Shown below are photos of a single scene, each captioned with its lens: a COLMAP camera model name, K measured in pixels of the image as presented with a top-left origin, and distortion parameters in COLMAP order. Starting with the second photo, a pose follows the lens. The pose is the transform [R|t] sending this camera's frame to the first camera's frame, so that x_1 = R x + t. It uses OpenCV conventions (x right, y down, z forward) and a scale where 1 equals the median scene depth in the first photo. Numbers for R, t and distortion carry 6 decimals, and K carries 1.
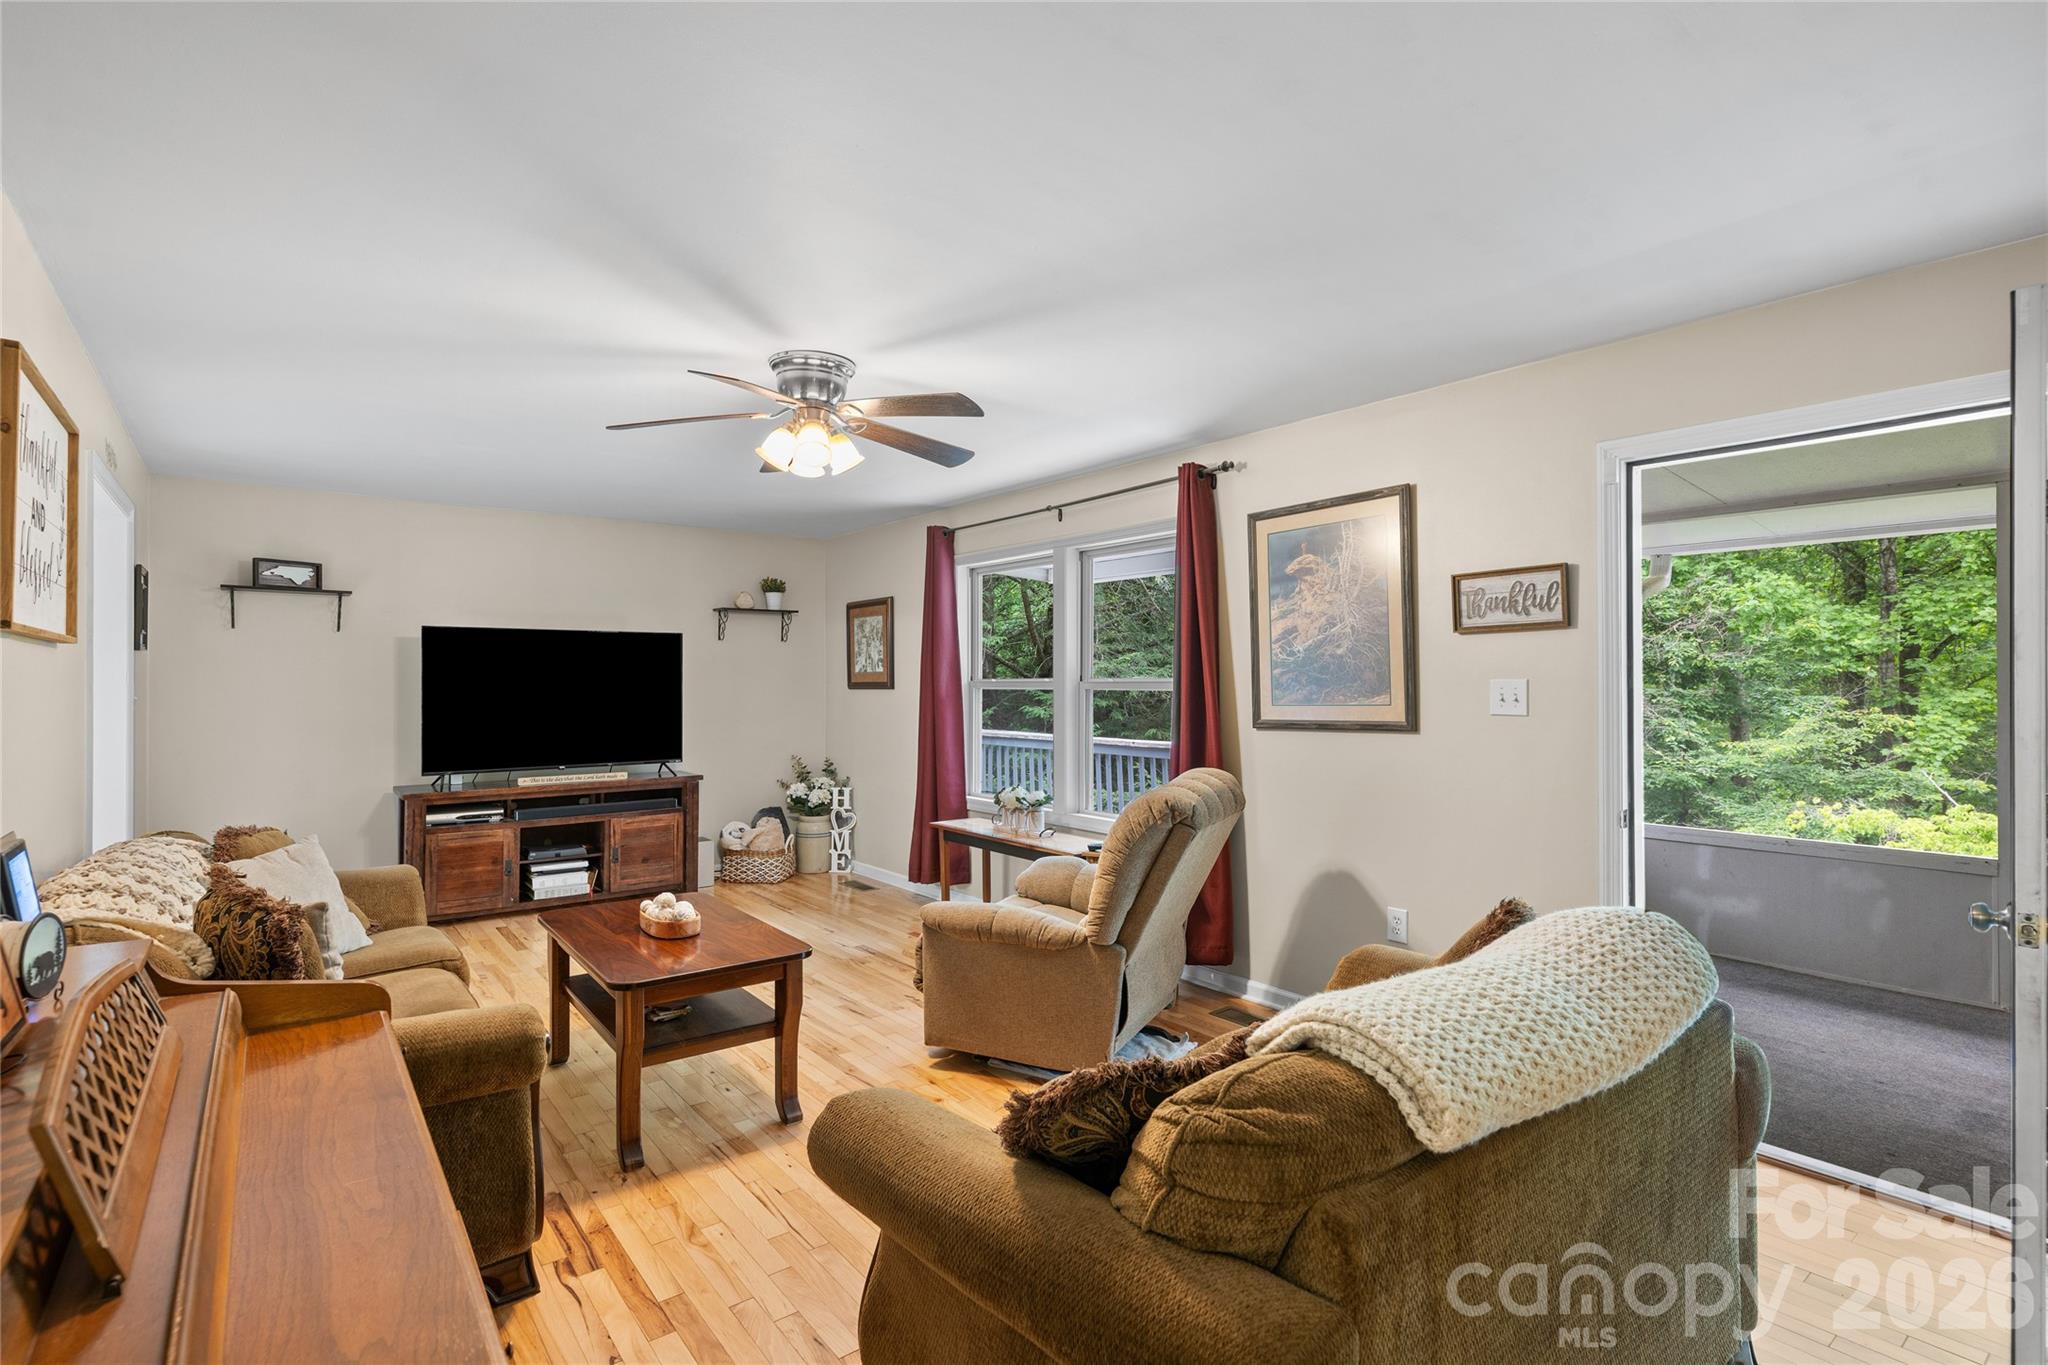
lens RADIAL K [[986.3, 0, 1017.6], [0, 986.3, 678.9], [0, 0, 1]] dist [-0.001169, 0.001915]
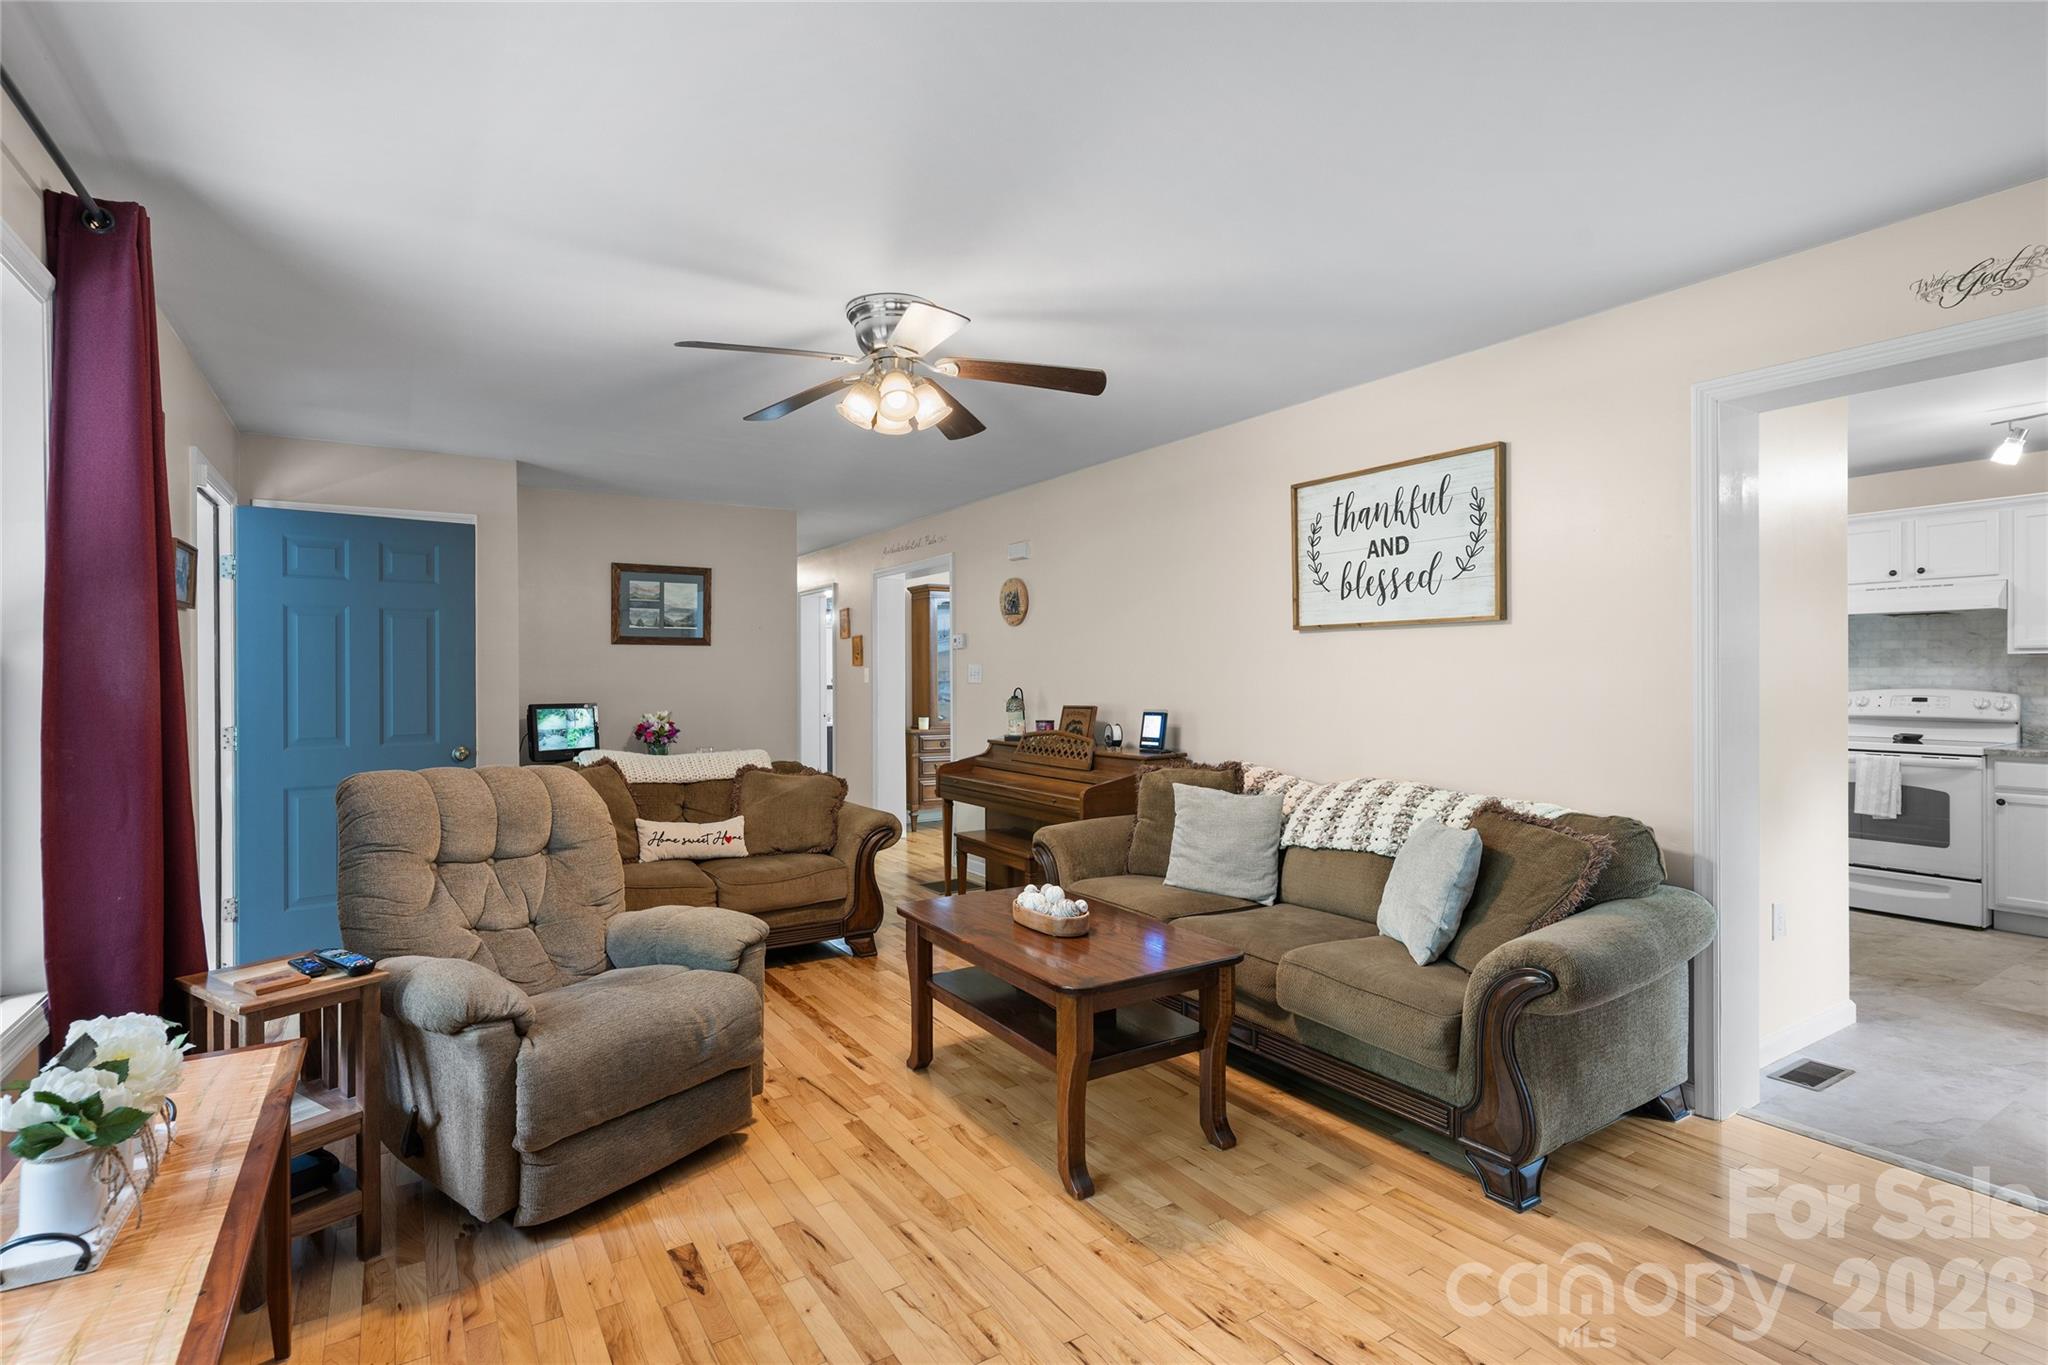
lens RADIAL K [[986.3, 0, 1016.5], [0, 986.3, 673.6], [0, 0, 1]] dist [-0.001169, 0.001915]
pose [[-0.995414, 0.005563, 0.095494, -0.243119], [0.005077, 0.999973, -0.005326, 0.015367], [-0.095521, -0.004817, -0.995416, 1.136217]]
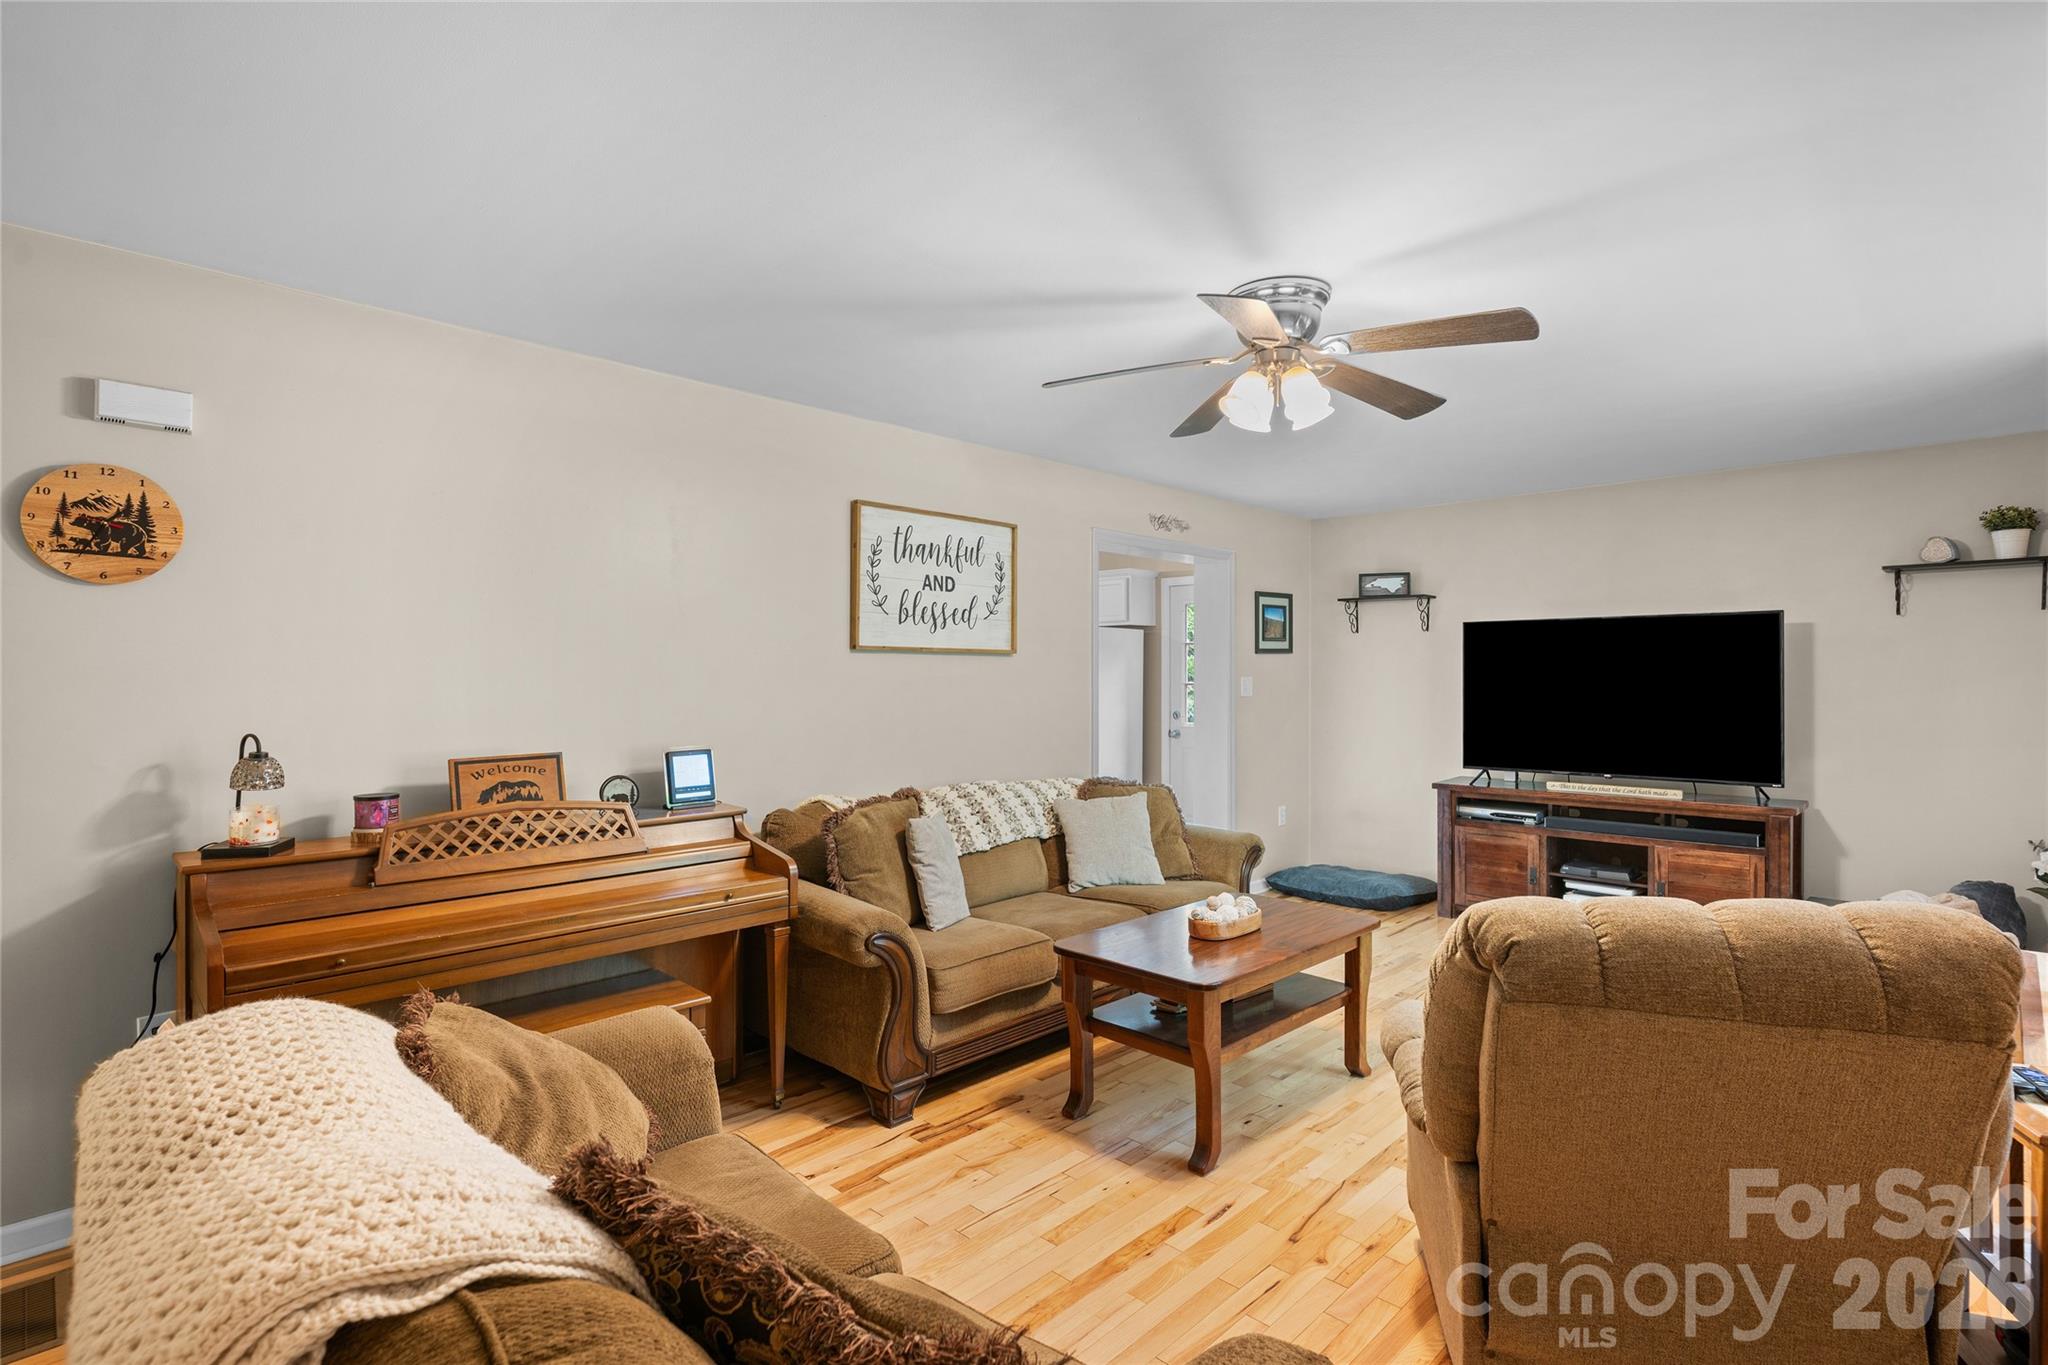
lens RADIAL K [[986.3, 0, 1014.0], [0, 986.3, 683.8], [0, 0, 1]] dist [-0.001169, 0.001915]
pose [[0.127862, 0.008542, -0.991755, 0.350232], [0.004093, 0.999950, 0.009140, -0.001114], [0.991783, -0.005228, 0.127821, 0.398259]]
